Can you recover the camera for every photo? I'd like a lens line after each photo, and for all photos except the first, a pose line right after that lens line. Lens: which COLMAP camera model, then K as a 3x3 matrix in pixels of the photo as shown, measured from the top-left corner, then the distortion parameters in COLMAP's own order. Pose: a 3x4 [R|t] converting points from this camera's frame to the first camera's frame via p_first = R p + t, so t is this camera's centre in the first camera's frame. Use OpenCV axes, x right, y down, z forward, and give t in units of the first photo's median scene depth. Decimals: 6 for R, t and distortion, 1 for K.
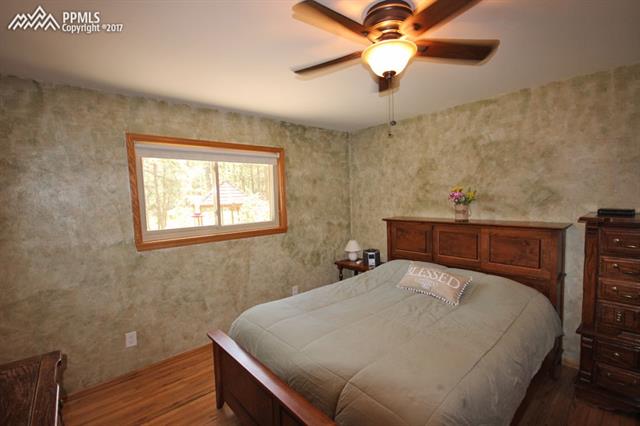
lens RADIAL K [[283.0, 0, 320.0], [0, 283.0, 213.0], [0, 0, 1]] dist [-0.024006, 0.000081]
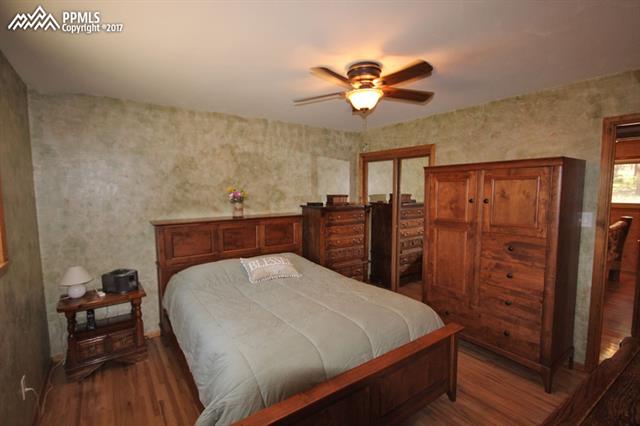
lens RADIAL K [[299.7, 0, 320.0], [0, 299.7, 213.0], [0, 0, 1]] dist [0.000168, 0.000106]
pose [[0.108113, -0.047708, 0.992993, -0.644972], [0.066142, 0.996980, 0.040698, -0.016404], [-0.991936, 0.061279, 0.110942, 0.508371]]
